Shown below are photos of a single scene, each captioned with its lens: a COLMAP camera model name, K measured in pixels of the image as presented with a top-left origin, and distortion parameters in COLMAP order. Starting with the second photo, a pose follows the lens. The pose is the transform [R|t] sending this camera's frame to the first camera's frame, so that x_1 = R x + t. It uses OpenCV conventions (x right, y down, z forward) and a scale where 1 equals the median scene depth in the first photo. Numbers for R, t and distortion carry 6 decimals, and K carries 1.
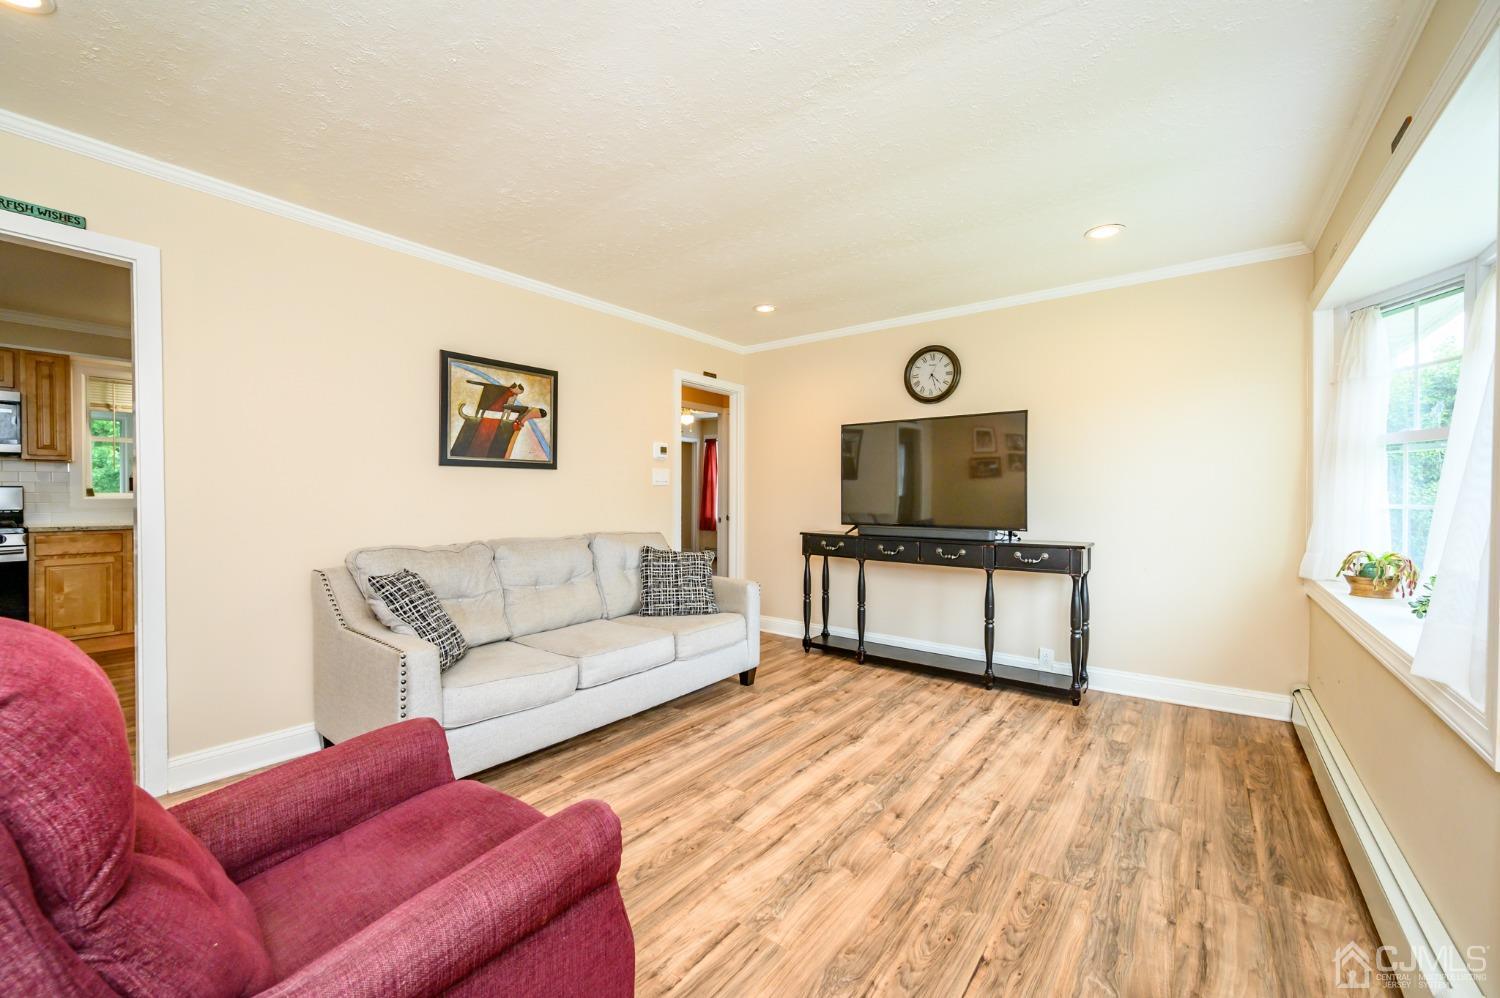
lens RADIAL K [[590.4, 0, 745.2], [0, 590.4, 499.5], [0, 0, 1]] dist [-0.000631, -0.000169]
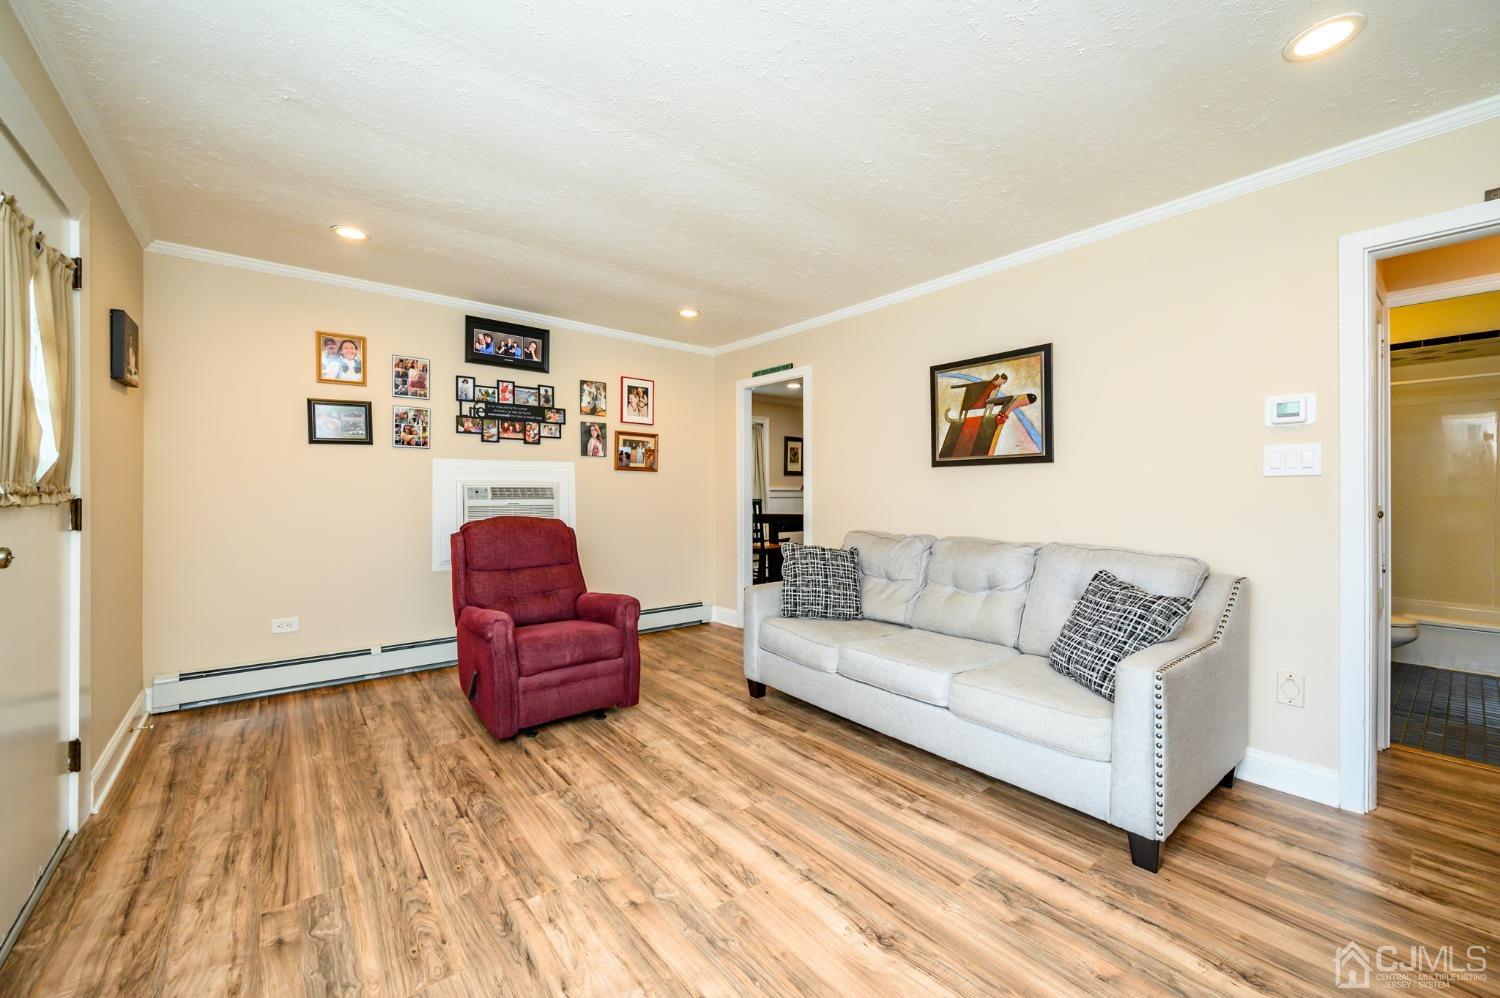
lens RADIAL K [[591.7, 0, 747.2], [0, 591.7, 492.4], [0, 0, 1]] dist [-0.000605, 0.000118]
pose [[-0.236346, -0.003200, -0.971664, 0.653138], [-0.011985, 0.999928, -0.000378, -0.003916], [0.971595, 0.011556, -0.236367, 0.880917]]
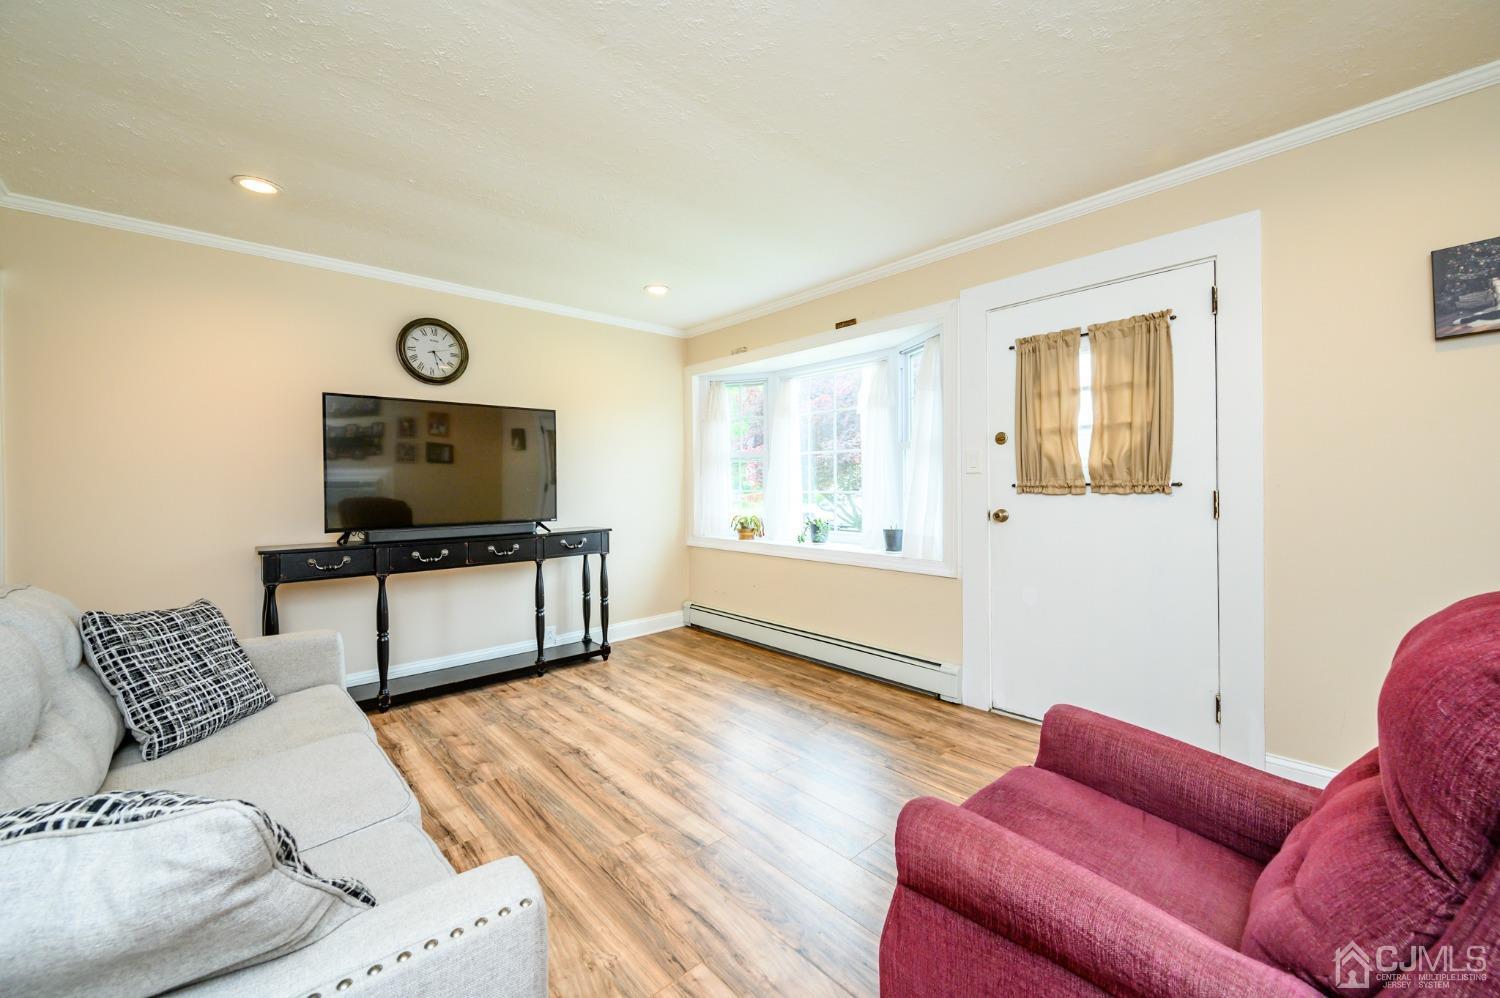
lens RADIAL K [[591.7, 0, 747.2], [0, 591.7, 492.4], [0, 0, 1]] dist [-0.000605, 0.000118]
pose [[0.177621, -0.016966, 0.983953, -0.589368], [0.020736, 0.999694, 0.013494, -0.007419], [-0.983880, 0.018007, 0.177918, 0.496911]]
